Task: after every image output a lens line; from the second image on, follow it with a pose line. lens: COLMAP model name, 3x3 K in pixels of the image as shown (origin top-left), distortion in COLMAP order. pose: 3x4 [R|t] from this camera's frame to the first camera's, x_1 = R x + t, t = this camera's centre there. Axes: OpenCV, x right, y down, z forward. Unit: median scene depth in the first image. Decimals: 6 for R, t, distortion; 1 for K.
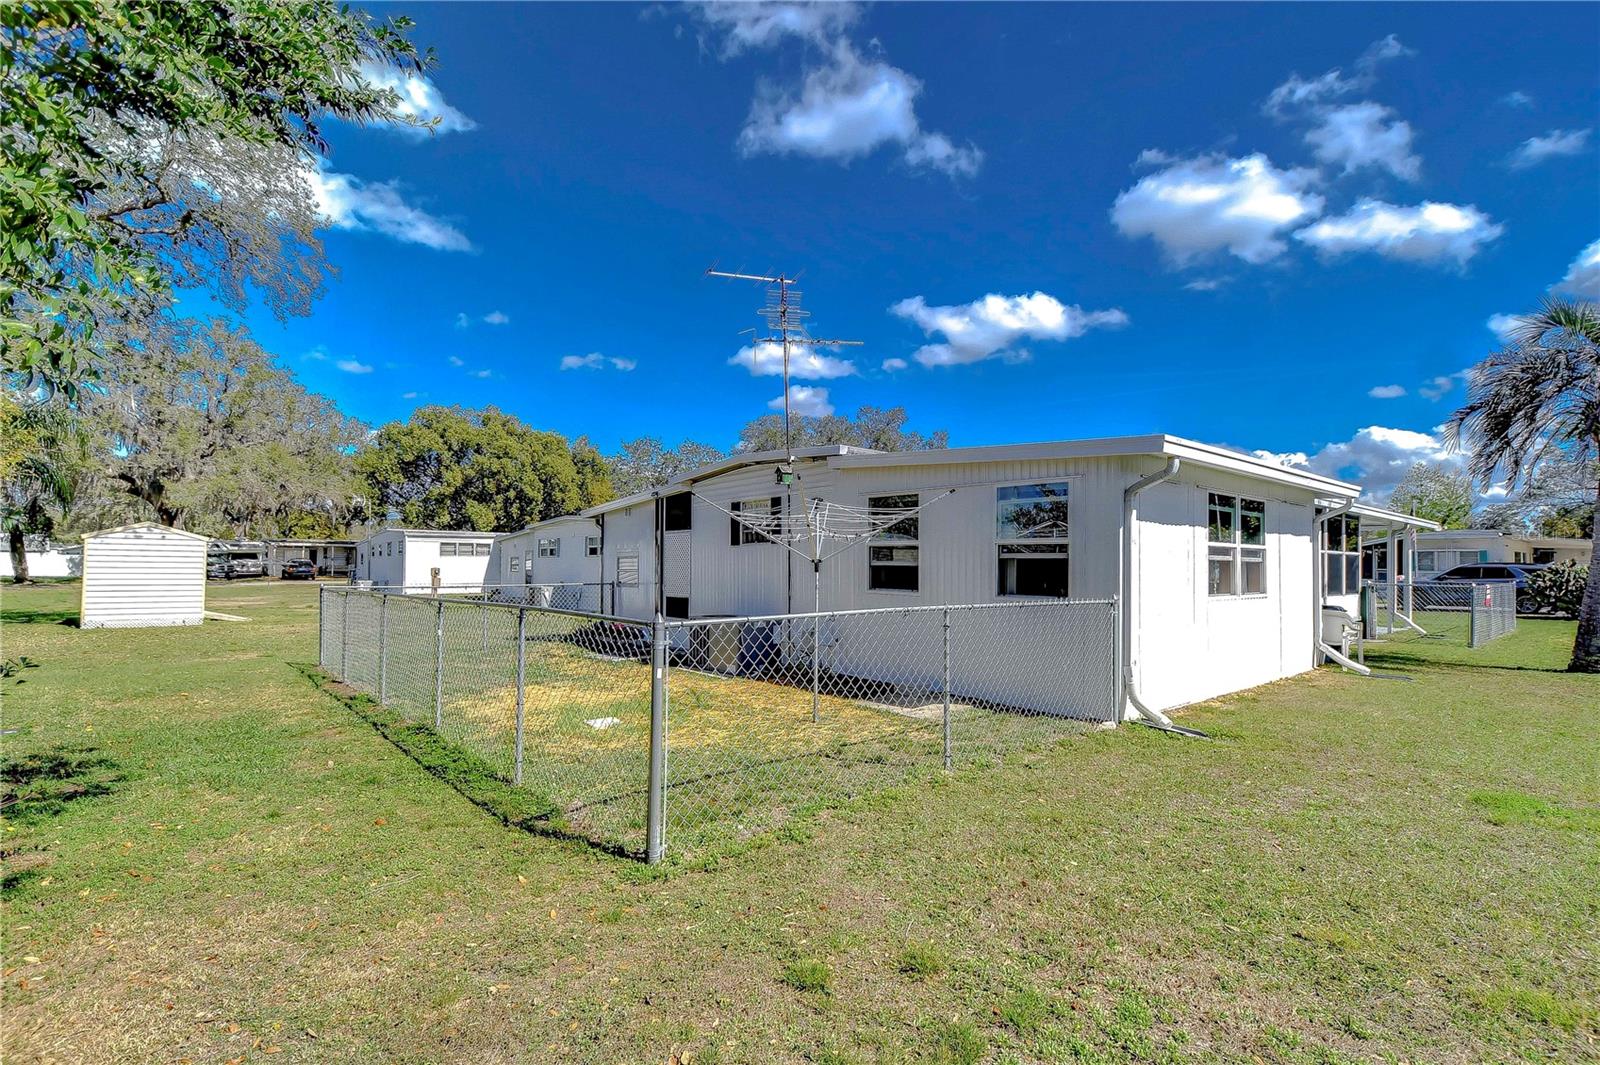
lens RADIAL K [[770.9, 0, 800.0], [0, 770.9, 532.5], [0, 0, 1]] dist [-0.047213, -0.000171]
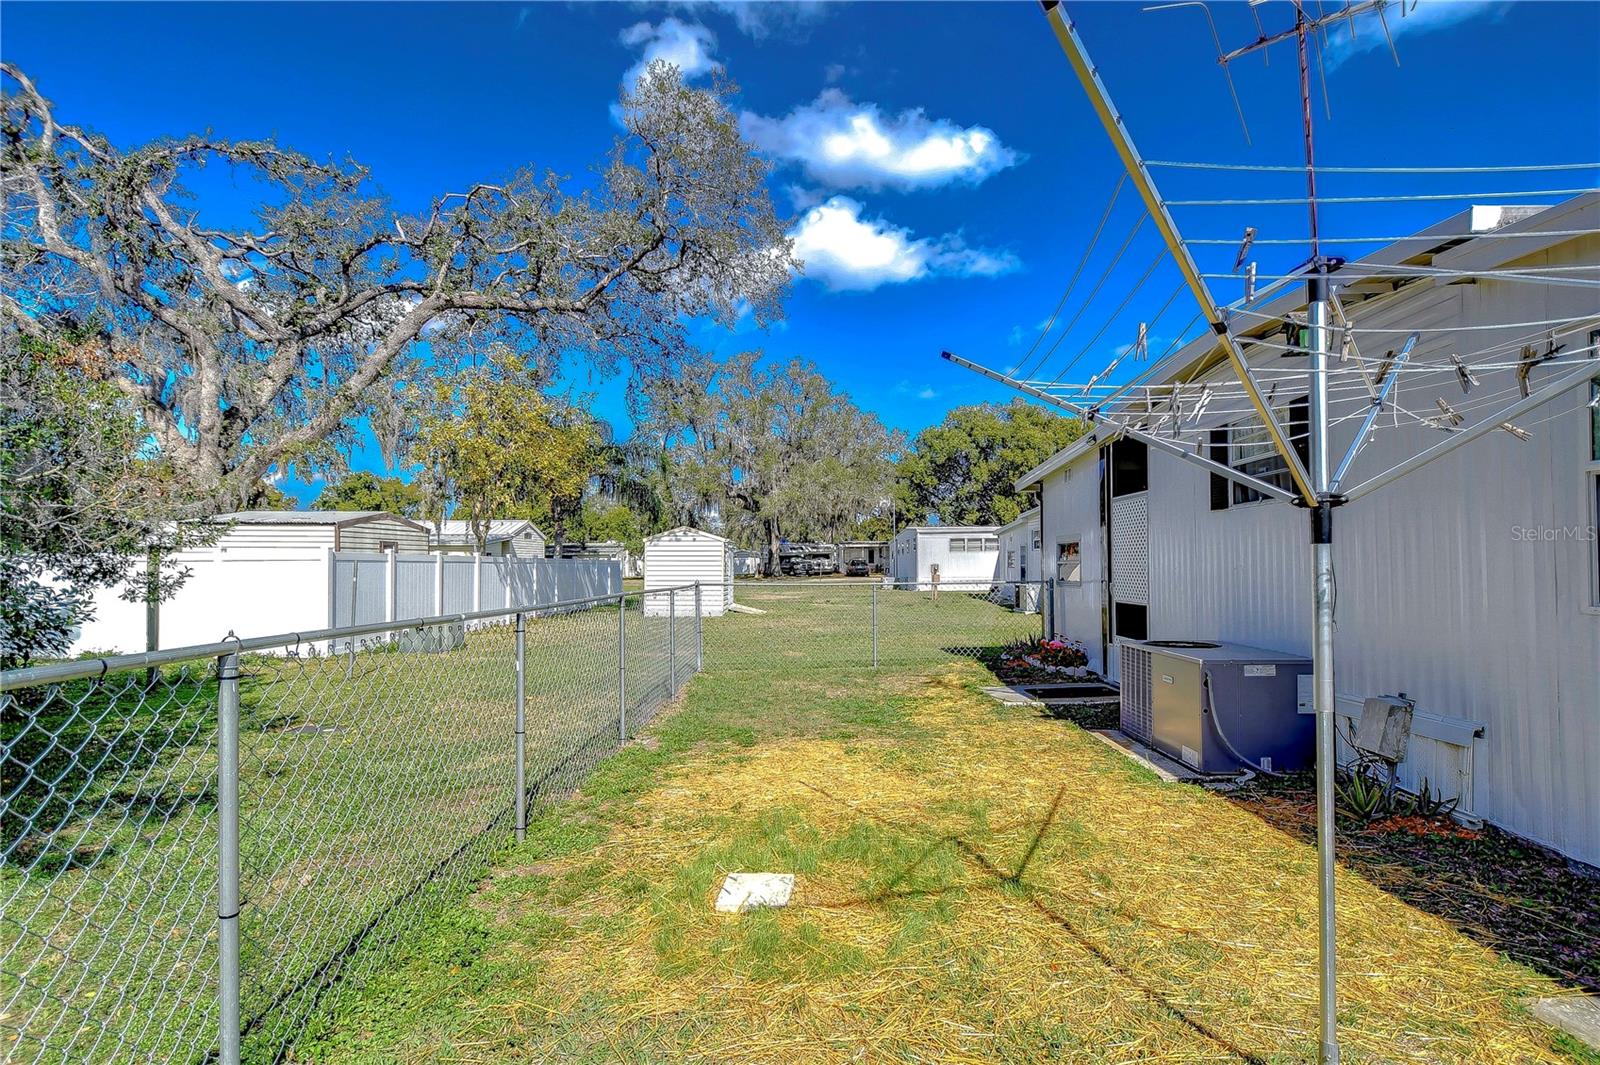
lens RADIAL K [[710.6, 0, 800.0], [0, 710.6, 532.5], [0, 0, 1]] dist [-0.038729, 0.000359]
pose [[0.723056, -0.038025, -0.689742, 0.013097], [0.037073, 0.999181, -0.016221, 0.010444], [0.689794, -0.013842, 0.723874, 0.165361]]
